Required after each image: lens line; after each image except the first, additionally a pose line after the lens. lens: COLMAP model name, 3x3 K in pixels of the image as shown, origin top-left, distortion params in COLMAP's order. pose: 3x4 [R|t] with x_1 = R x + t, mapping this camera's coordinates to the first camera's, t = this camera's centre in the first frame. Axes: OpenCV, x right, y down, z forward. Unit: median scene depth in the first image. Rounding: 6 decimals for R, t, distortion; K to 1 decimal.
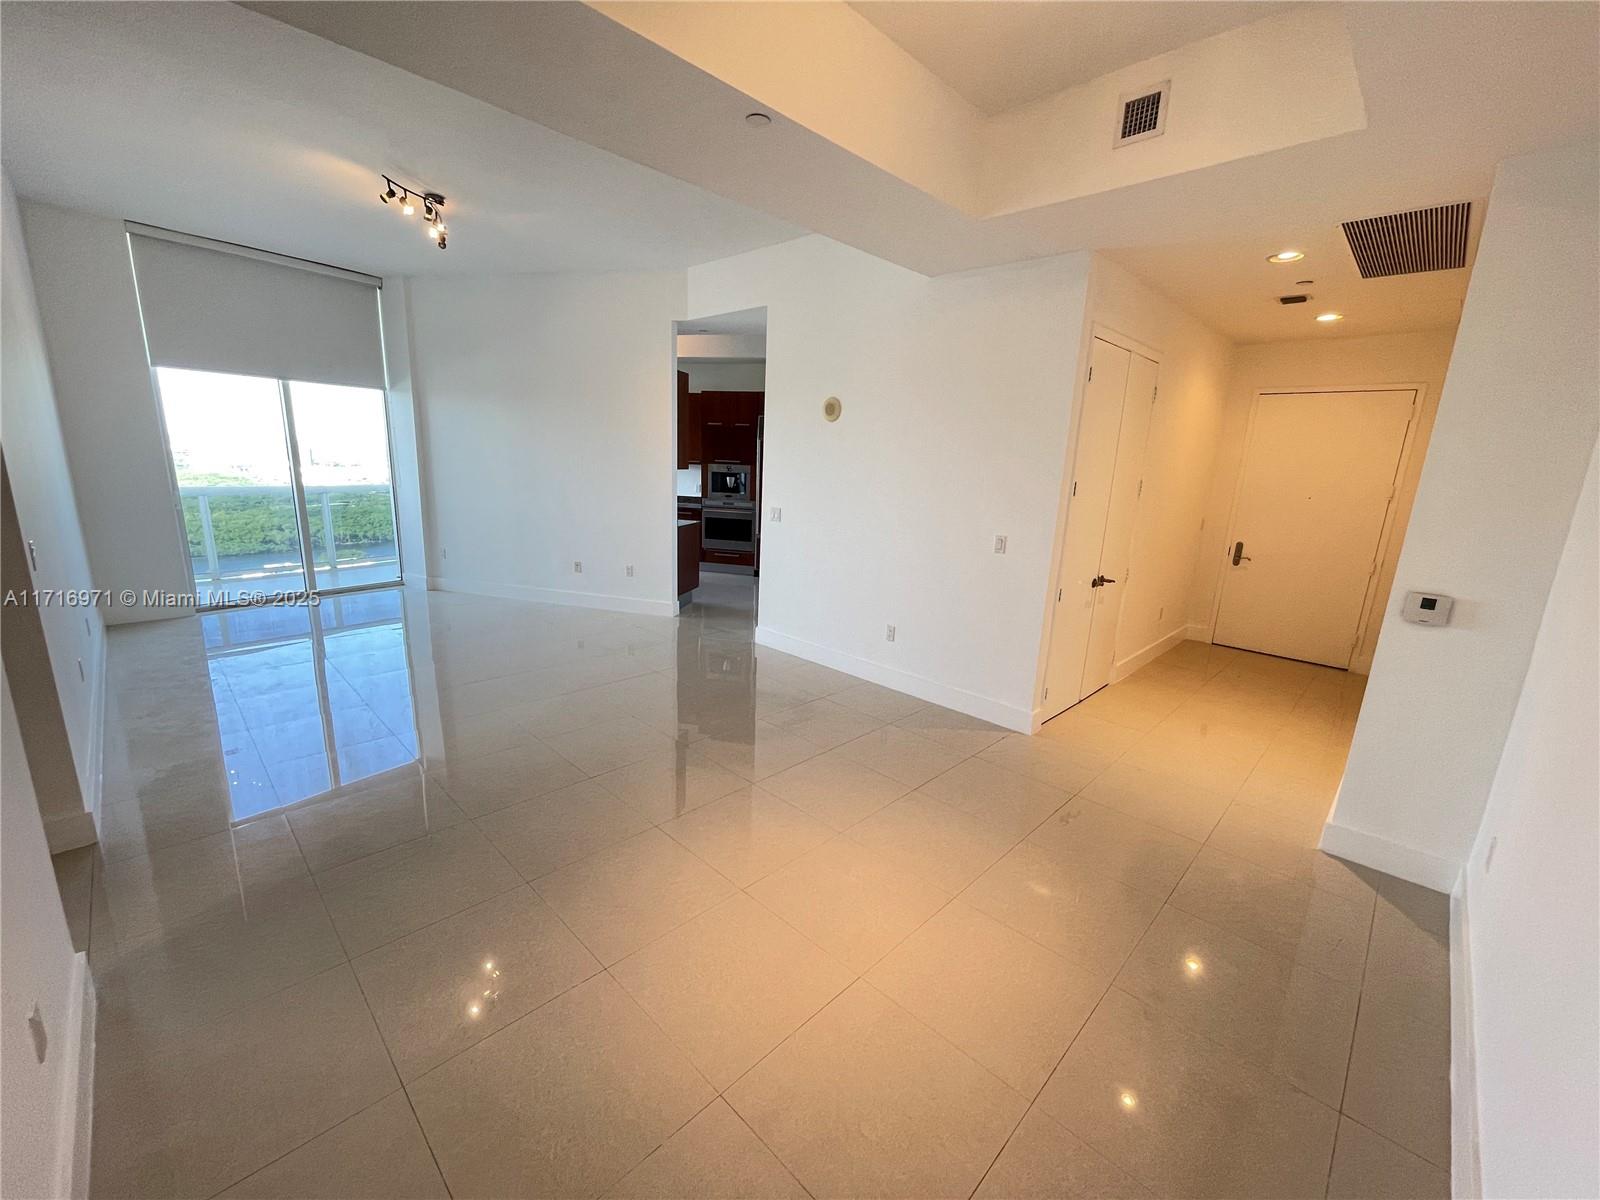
lens RADIAL K [[646.7, 0, 794.2], [0, 646.7, 598.6], [0, 0, 1]] dist [0.000379, 0.000341]
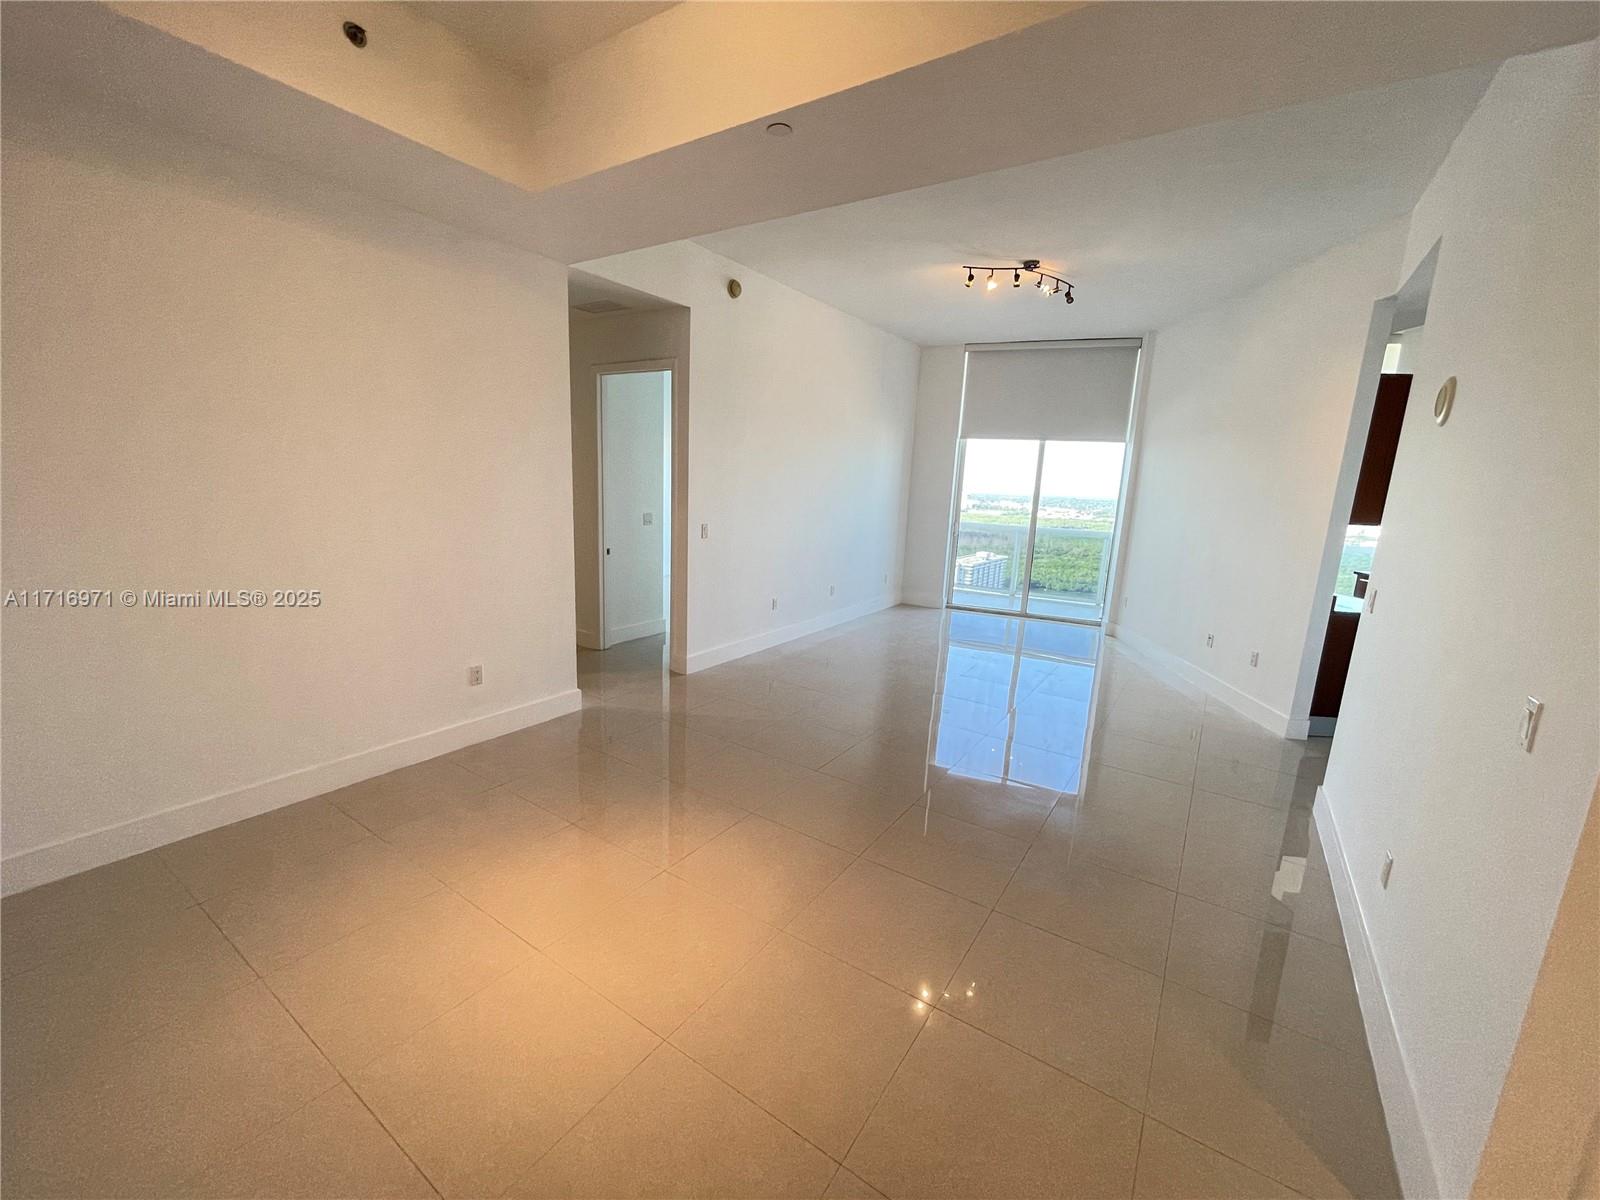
lens RADIAL K [[646.7, 0, 794.2], [0, 646.7, 598.6], [0, 0, 1]] dist [0.000379, 0.000341]
pose [[0.183568, 0.155804, -0.970581, 0.366521], [-0.247551, 0.962865, 0.107746, -0.065347], [0.951326, 0.220489, 0.215321, 0.355044]]
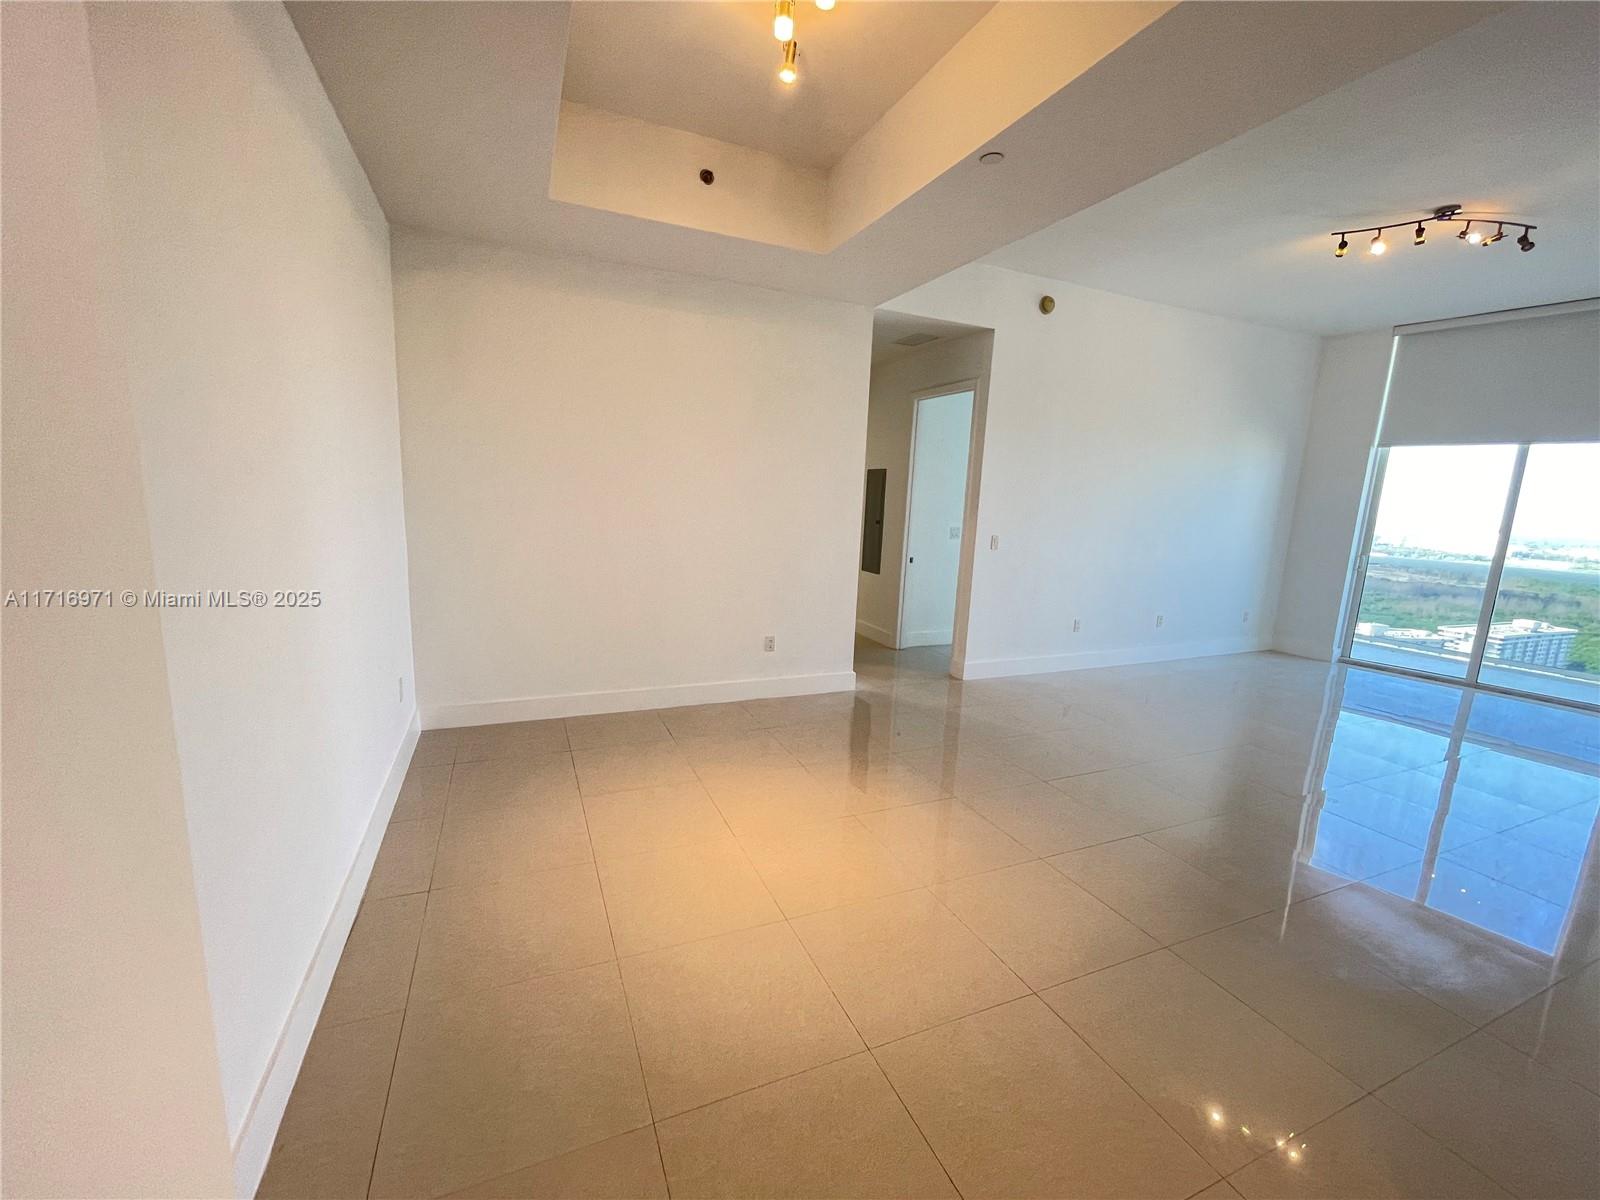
lens RADIAL K [[646.7, 0, 794.2], [0, 646.7, 598.6], [0, 0, 1]] dist [0.000379, 0.000341]
pose [[-0.377137, 0.100490, -0.920690, 0.416375], [-0.254330, 0.944642, 0.207284, -0.071029], [0.890552, 0.312334, -0.330702, 0.475945]]
